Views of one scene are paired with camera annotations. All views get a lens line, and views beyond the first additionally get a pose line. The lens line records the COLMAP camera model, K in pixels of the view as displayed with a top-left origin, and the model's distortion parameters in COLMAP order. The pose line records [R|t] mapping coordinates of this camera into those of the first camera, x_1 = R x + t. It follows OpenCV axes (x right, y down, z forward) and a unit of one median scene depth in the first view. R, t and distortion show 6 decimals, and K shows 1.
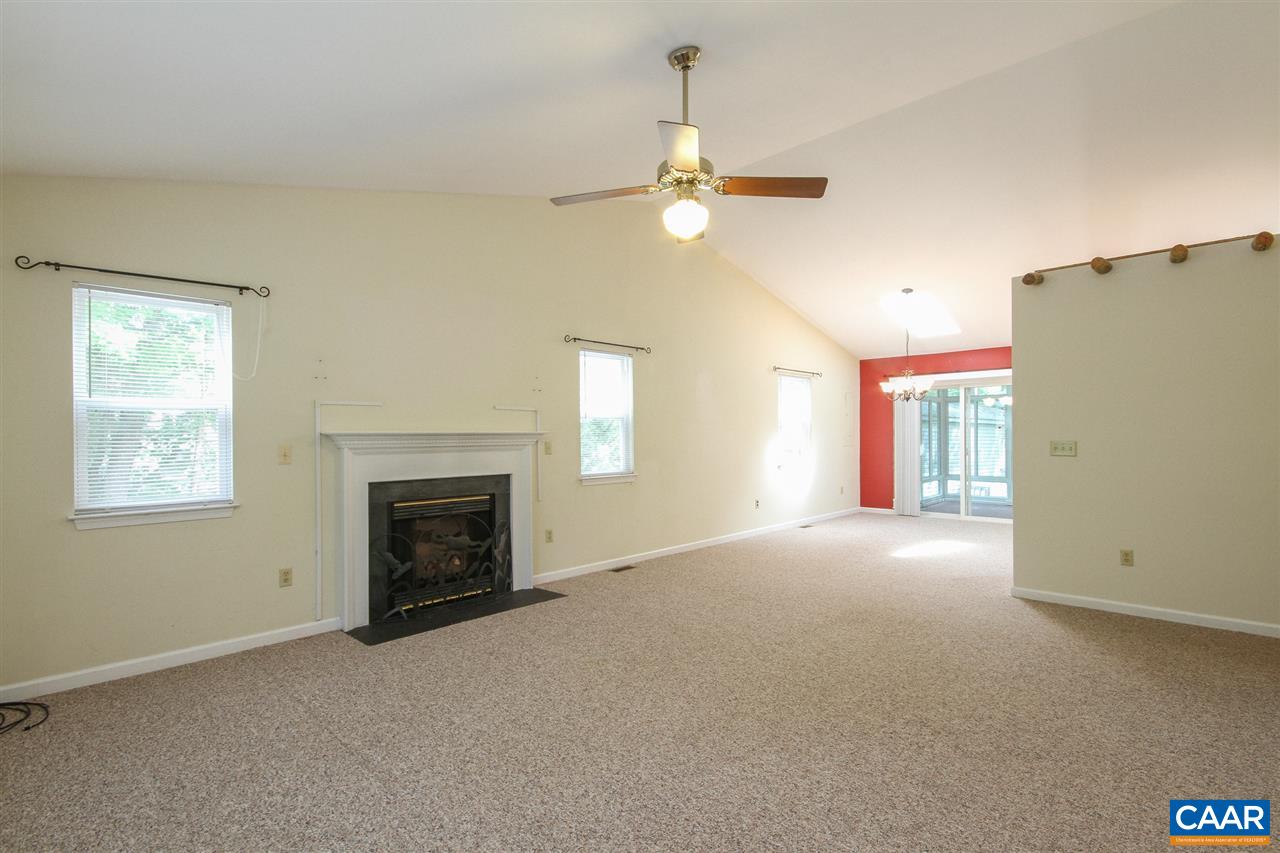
lens RADIAL K [[600.0, 0, 641.2], [0, 600.0, 435.1], [0, 0, 1]] dist [0.000666, -0.000096]
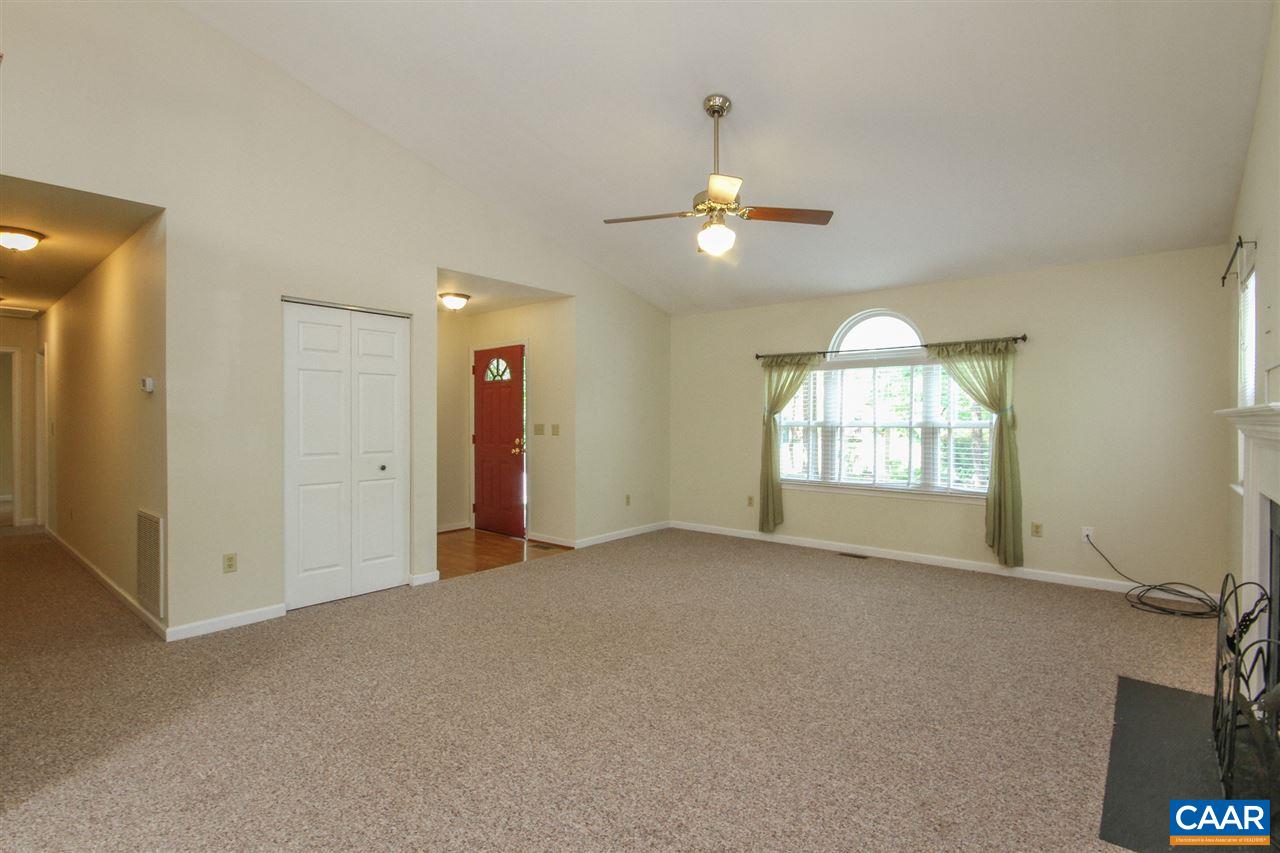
lens RADIAL K [[603.8, 0, 640.0], [0, 603.8, 426.5], [0, 0, 1]] dist [0.000655, 0.000671]
pose [[-0.997379, 0.004521, -0.072218, 0.207175], [0.003483, 0.999889, 0.014495, -0.001619], [0.072275, 0.014206, -0.997284, 1.430886]]
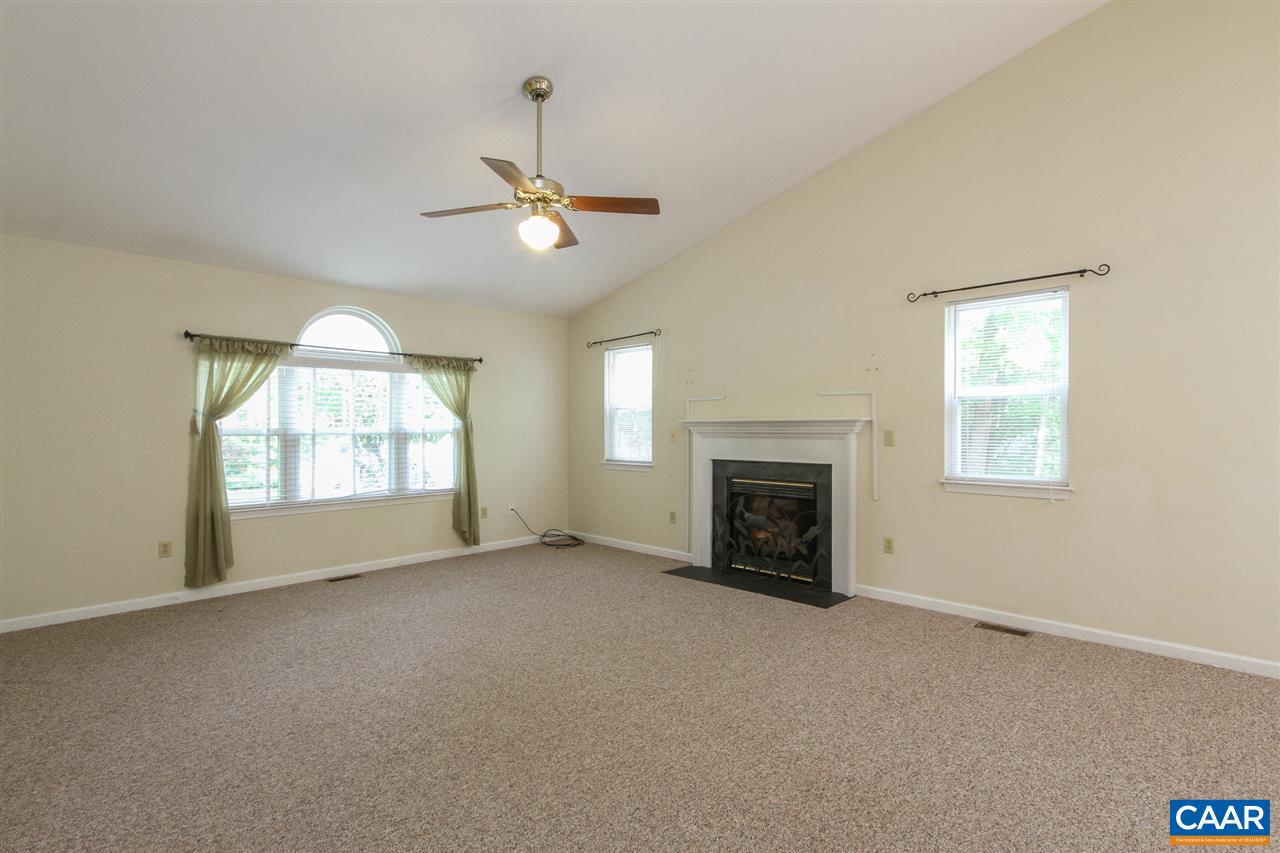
lens RADIAL K [[611.0, 0, 636.2], [0, 611.0, 426.7], [0, 0, 1]] dist [-0.003143, 0.000009]
pose [[-0.010931, 0.005594, -0.999925, 0.796416], [0.002820, 0.999981, 0.005563, 0.000501], [0.999936, -0.002759, -0.010947, 0.777030]]
